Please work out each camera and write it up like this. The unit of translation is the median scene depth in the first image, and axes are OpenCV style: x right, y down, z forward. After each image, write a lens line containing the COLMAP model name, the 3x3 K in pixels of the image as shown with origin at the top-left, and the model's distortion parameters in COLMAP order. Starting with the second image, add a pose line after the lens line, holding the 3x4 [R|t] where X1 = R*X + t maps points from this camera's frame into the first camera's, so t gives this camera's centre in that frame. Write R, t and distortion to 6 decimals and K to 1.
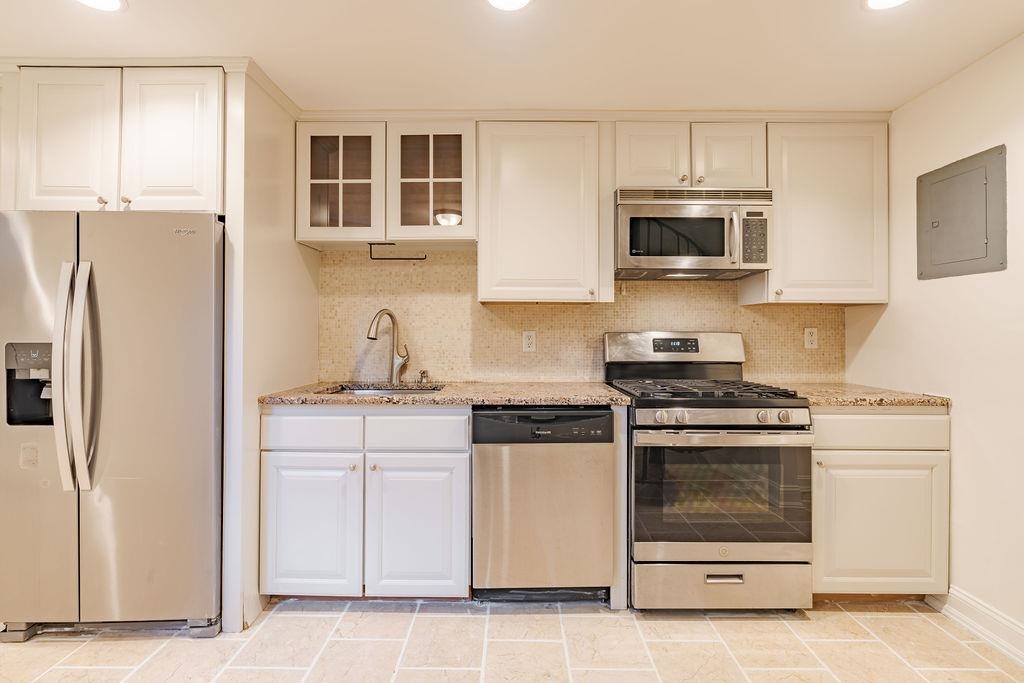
lens RADIAL K [[471.4, 0, 516.6], [0, 471.4, 324.9], [0, 0, 1]] dist [-0.001778, 0.000190]
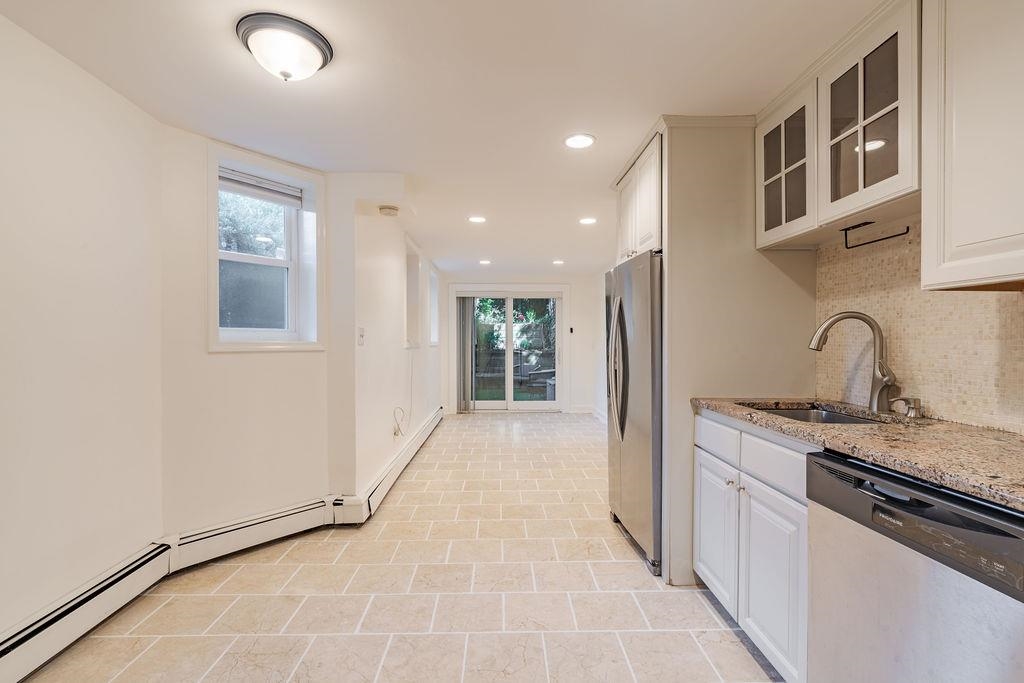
lens RADIAL K [[475.7, 0, 507.9], [0, 475.7, 345.3], [0, 0, 1]] dist [-0.002915, -0.000132]
pose [[0.015168, 0.006243, -0.999865, 0.523876], [0.012053, 0.999907, 0.006427, 0.010474], [0.999812, -0.012149, 0.015091, 0.460992]]
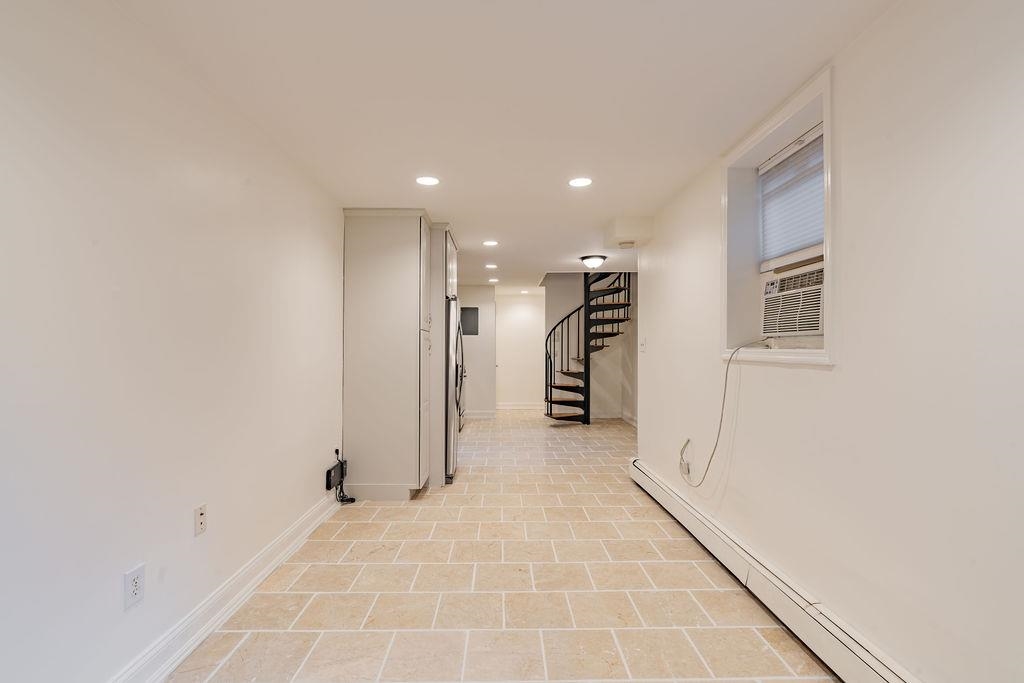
lens RADIAL K [[453.1, 0, 508.4], [0, 453.1, 344.0], [0, 0, 1]] dist [-0.000443, 0.000605]
pose [[-0.011027, 0.010281, 0.999886, -2.602325], [-0.013476, 0.999855, -0.010429, 0.008707], [-0.999848, -0.013589, -0.010887, 0.588961]]
